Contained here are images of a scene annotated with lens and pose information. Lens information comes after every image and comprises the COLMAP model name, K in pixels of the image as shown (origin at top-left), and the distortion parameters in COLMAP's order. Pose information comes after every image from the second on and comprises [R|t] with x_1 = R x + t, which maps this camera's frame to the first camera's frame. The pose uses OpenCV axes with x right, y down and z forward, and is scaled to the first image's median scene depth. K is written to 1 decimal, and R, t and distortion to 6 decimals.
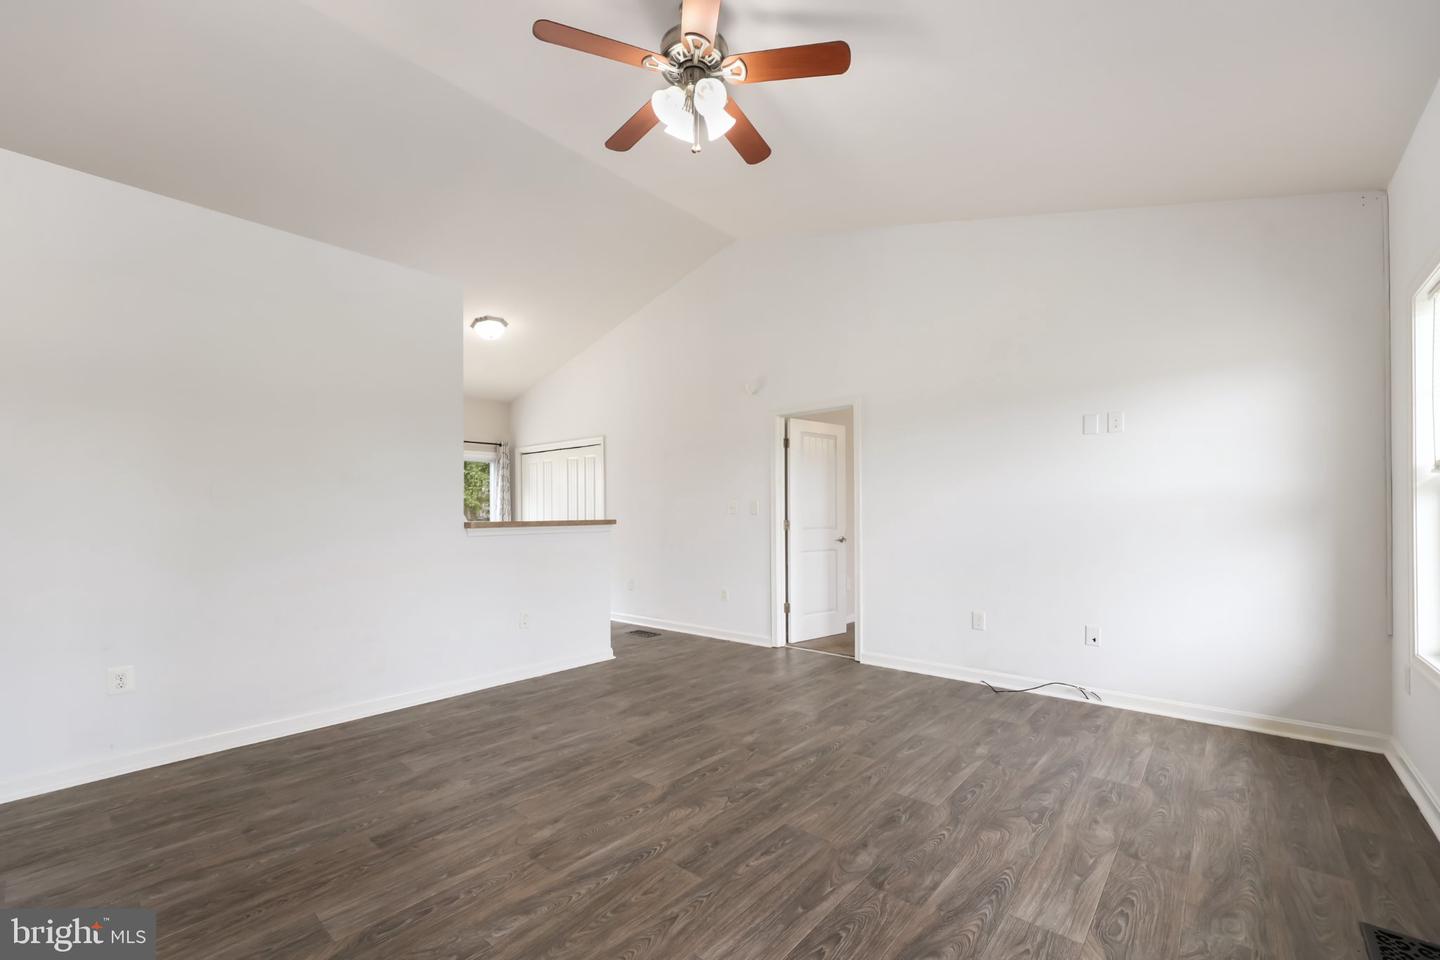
lens RADIAL K [[594.2, 0, 743.0], [0, 594.2, 508.0], [0, 0, 1]] dist [0.003718, 0.000778]
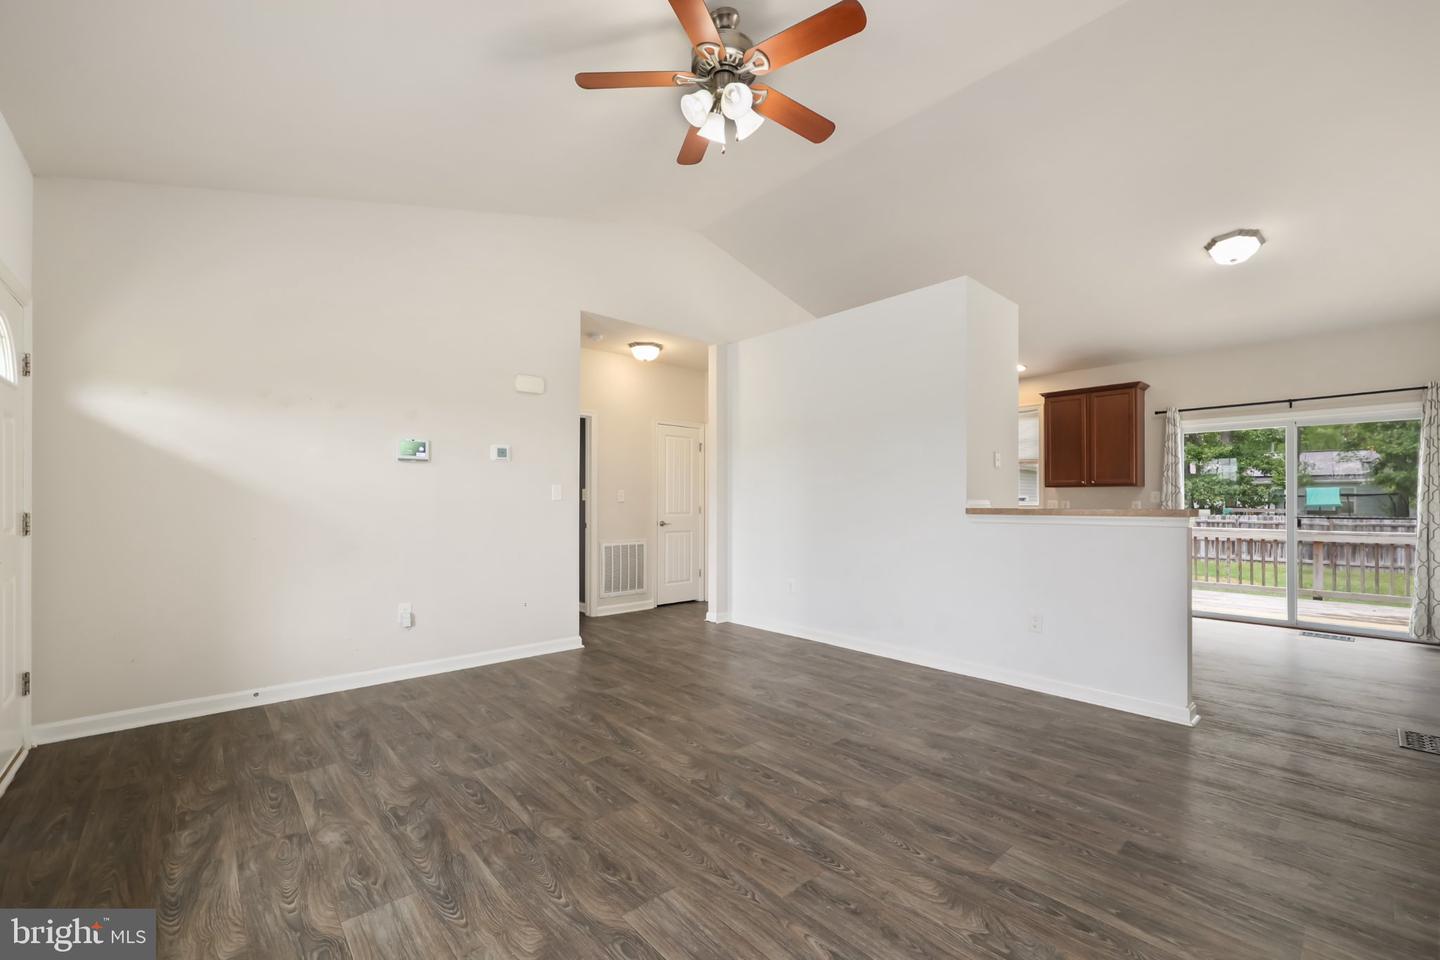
lens RADIAL K [[594.2, 0, 721.7], [0, 594.2, 481.3], [0, 0, 1]] dist [0.003718, 0.000778]
pose [[-0.148756, -0.028617, -0.988460, 1.151768], [0.012437, 0.999448, -0.030807, 0.008472], [0.988796, -0.016876, -0.148318, 1.383327]]
